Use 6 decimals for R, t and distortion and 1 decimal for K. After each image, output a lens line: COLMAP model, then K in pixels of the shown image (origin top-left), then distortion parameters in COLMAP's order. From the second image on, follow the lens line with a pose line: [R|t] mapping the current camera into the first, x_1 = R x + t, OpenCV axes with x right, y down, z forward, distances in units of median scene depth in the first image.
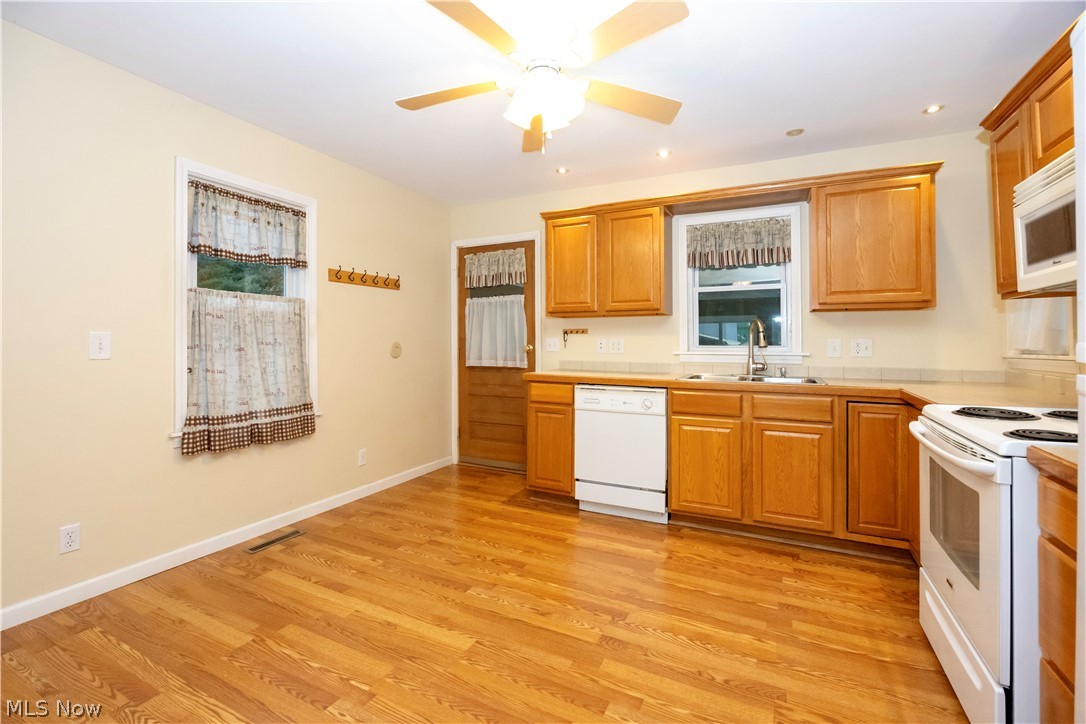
lens RADIAL K [[465.3, 0, 546.9], [0, 465.3, 361.7], [0, 0, 1]] dist [-0.013851, 0.000171]
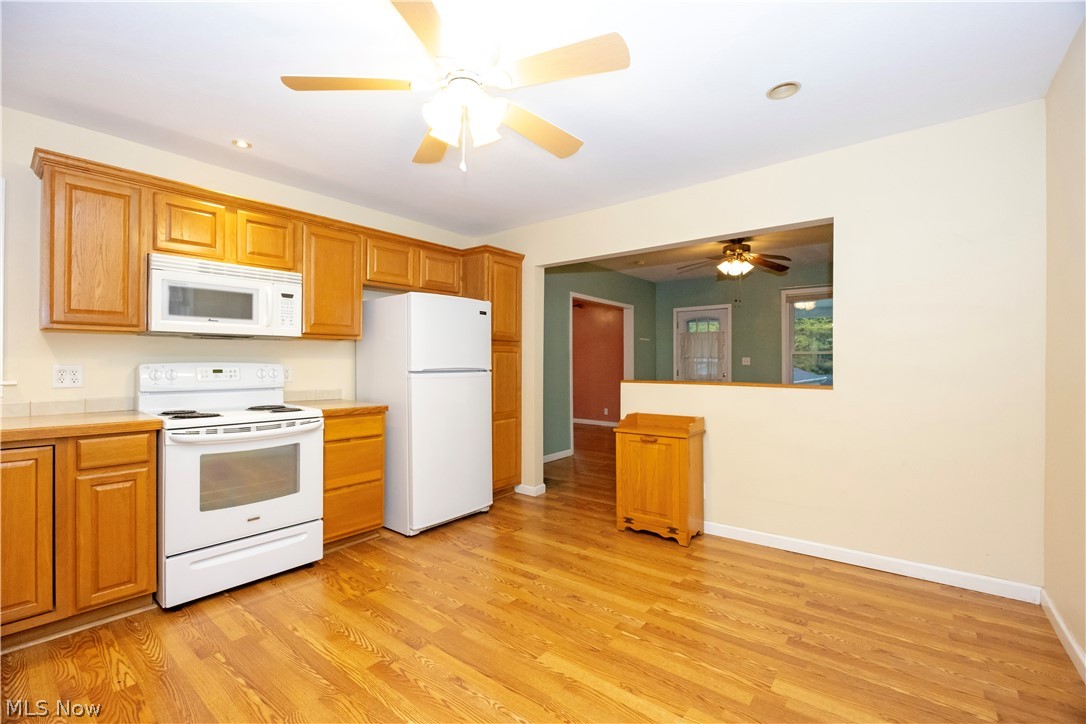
lens RADIAL K [[465.3, 0, 546.9], [0, 465.3, 361.7], [0, 0, 1]] dist [-0.013851, 0.000171]
pose [[-0.974237, 0.002468, 0.225513, -0.401879], [0.011529, 0.999178, 0.038868, -0.093000], [-0.225232, 0.040466, -0.973465, 1.935138]]
